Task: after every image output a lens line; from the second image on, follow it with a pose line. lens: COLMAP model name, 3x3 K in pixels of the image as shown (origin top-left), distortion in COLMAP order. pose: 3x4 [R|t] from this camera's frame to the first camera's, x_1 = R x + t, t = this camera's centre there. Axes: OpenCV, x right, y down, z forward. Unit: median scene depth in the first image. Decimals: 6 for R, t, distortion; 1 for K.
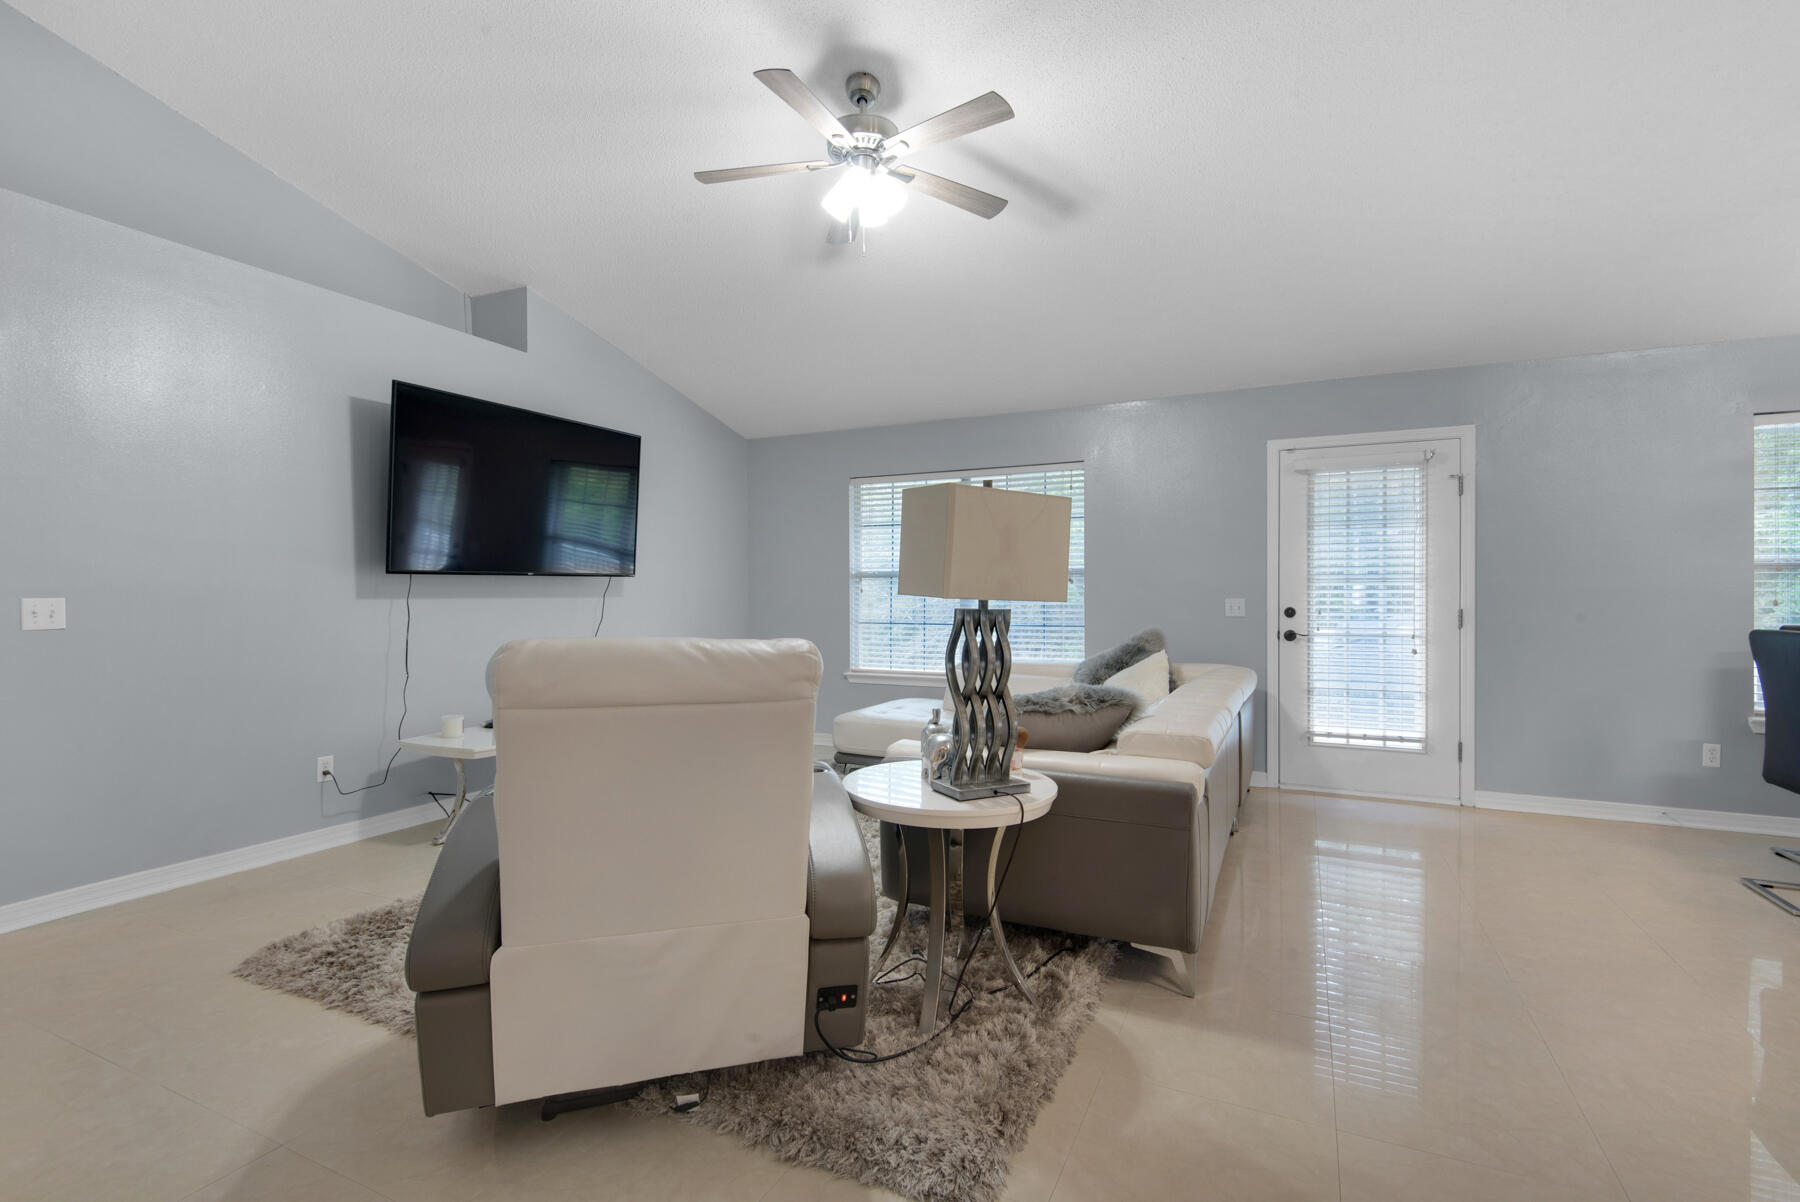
lens RADIAL K [[819.2, 0, 916.0], [0, 819.2, 598.3], [0, 0, 1]] dist [0.011956, -0.010586]
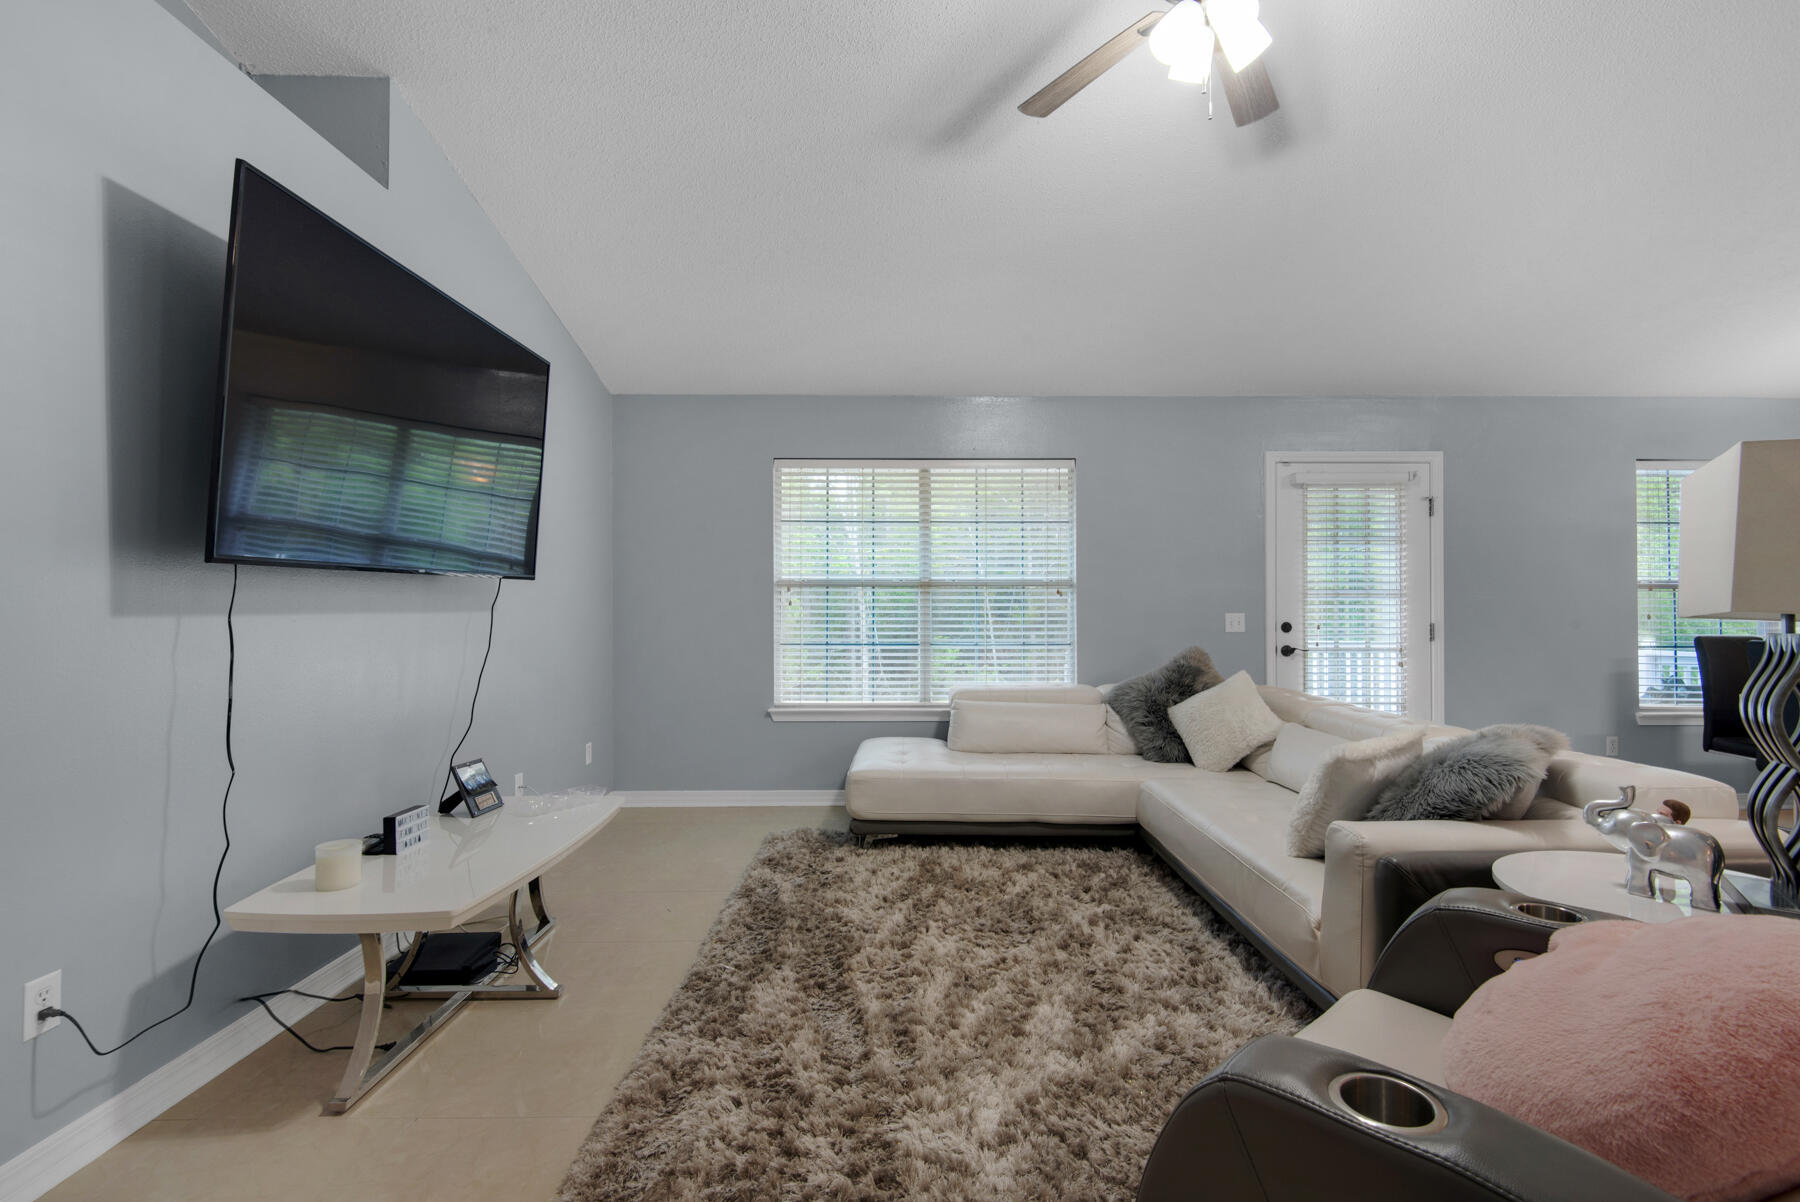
lens RADIAL K [[819.2, 0, 916.0], [0, 819.2, 598.3], [0, 0, 1]] dist [0.011956, -0.010586]
pose [[0.899316, 0.007233, 0.437240, -0.389971], [-0.000848, 0.999890, -0.014795, -0.002731], [-0.437299, 0.012935, 0.899223, 0.318429]]
